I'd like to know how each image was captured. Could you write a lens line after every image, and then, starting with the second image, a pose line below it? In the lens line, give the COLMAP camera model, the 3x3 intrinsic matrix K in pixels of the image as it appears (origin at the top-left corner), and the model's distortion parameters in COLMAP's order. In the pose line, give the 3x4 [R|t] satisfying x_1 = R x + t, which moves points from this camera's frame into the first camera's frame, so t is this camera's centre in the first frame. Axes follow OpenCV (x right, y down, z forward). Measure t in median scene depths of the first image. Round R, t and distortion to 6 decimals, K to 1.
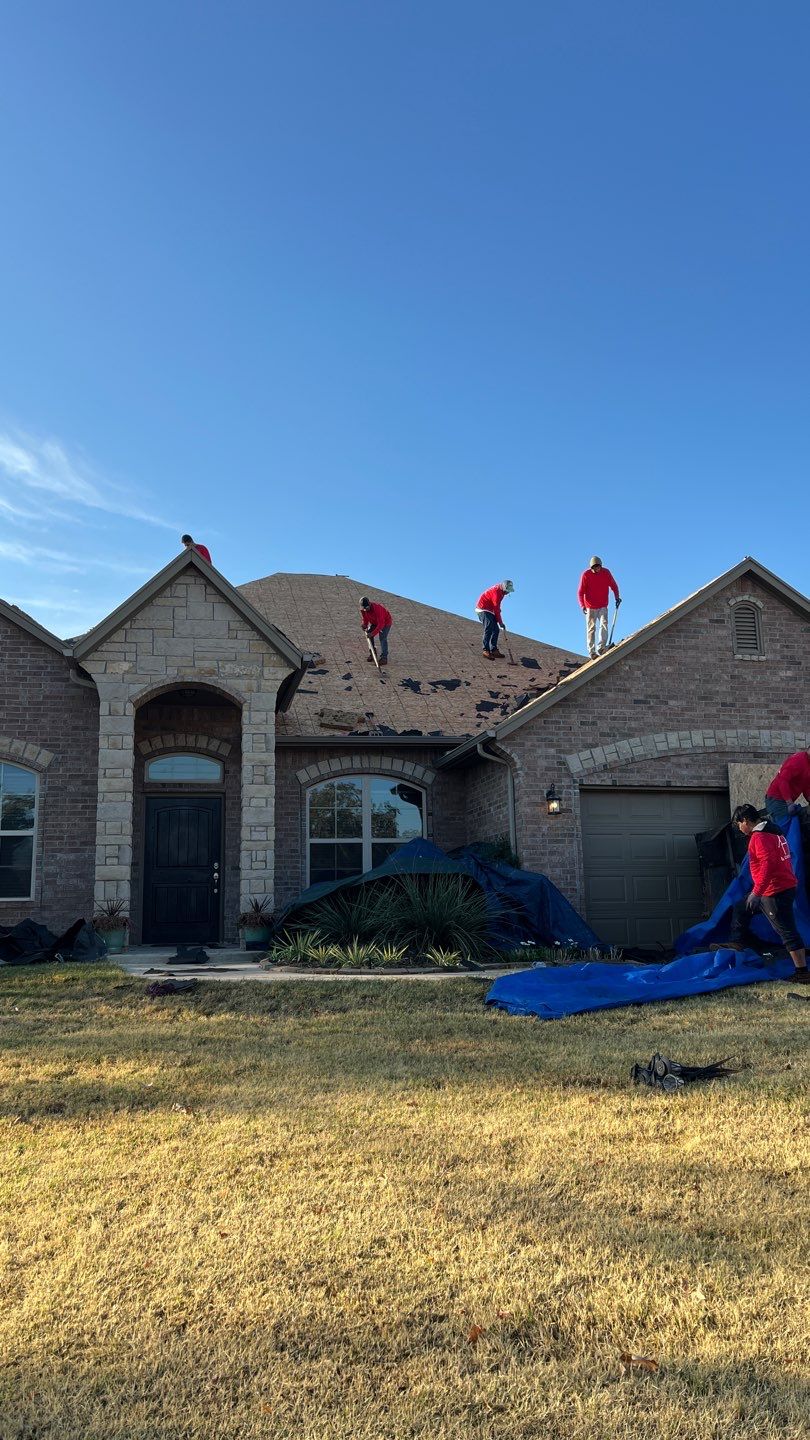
lens RADIAL K [[1097.4, 0, 423.4], [0, 1097.4, 736.6], [0, 0, 1]] dist [0.064933, -0.062321]
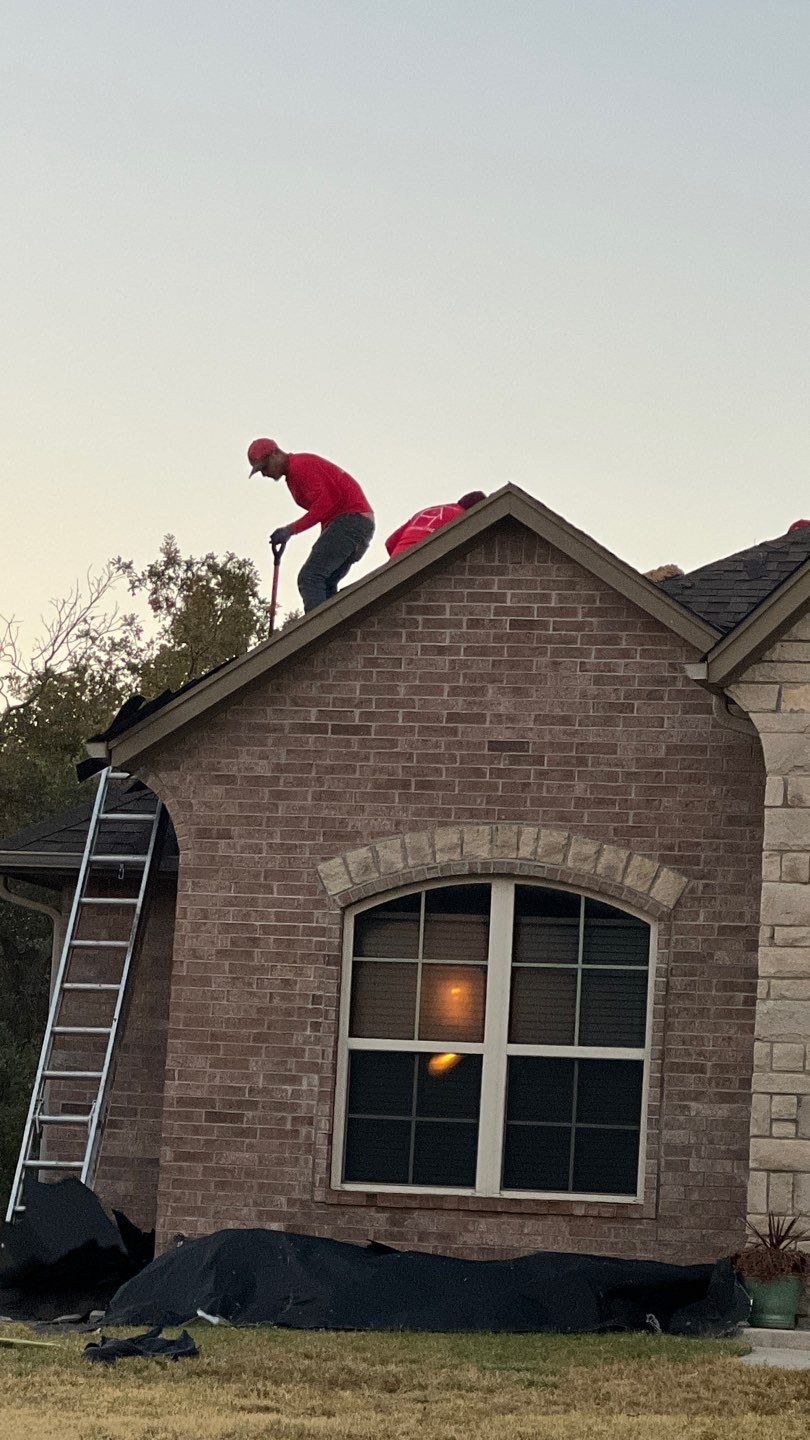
lens RADIAL K [[5046.4, 0, 407.0], [0, 5046.4, 720.1], [0, 0, 1]] dist [-0.135164, 0.000000]
pose [[0.889084, 0.015384, -0.457485, 0.483034], [0.007472, 0.998814, 0.048109, -0.143801], [0.457683, -0.046191, 0.887915, -0.833000]]
